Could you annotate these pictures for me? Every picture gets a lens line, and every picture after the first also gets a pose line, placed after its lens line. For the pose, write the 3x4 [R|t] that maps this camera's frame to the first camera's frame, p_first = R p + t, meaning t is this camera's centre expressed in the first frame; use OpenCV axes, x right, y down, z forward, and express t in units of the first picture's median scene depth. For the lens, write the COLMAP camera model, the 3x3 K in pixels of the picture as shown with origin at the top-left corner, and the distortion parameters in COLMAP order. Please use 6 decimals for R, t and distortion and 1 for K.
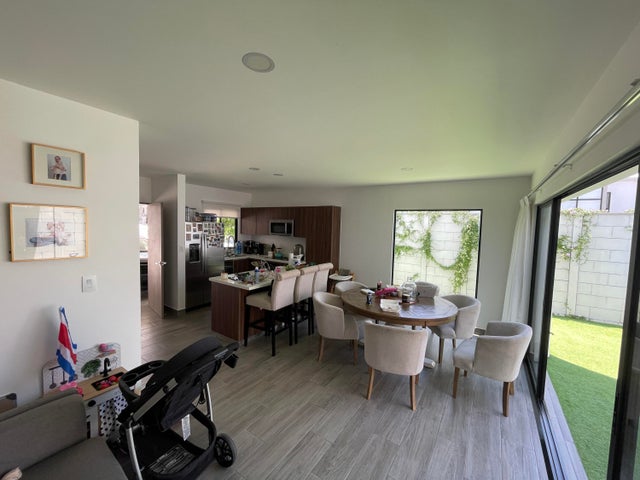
lens RADIAL K [[259.5, 0, 316.8], [0, 259.5, 241.3], [0, 0, 1]] dist [-0.001302, 0.000829]
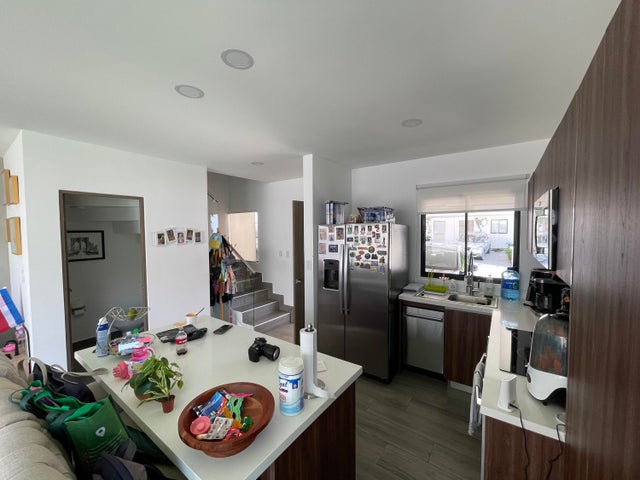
lens RADIAL K [[259.5, 0, 316.8], [0, 259.5, 241.3], [0, 0, 1]] dist [-0.001302, 0.000829]
pose [[-0.018690, 0.003511, -0.999819, 0.142092], [-0.053664, 0.998549, 0.004510, -0.035374], [0.998384, 0.053739, -0.018475, 0.971250]]
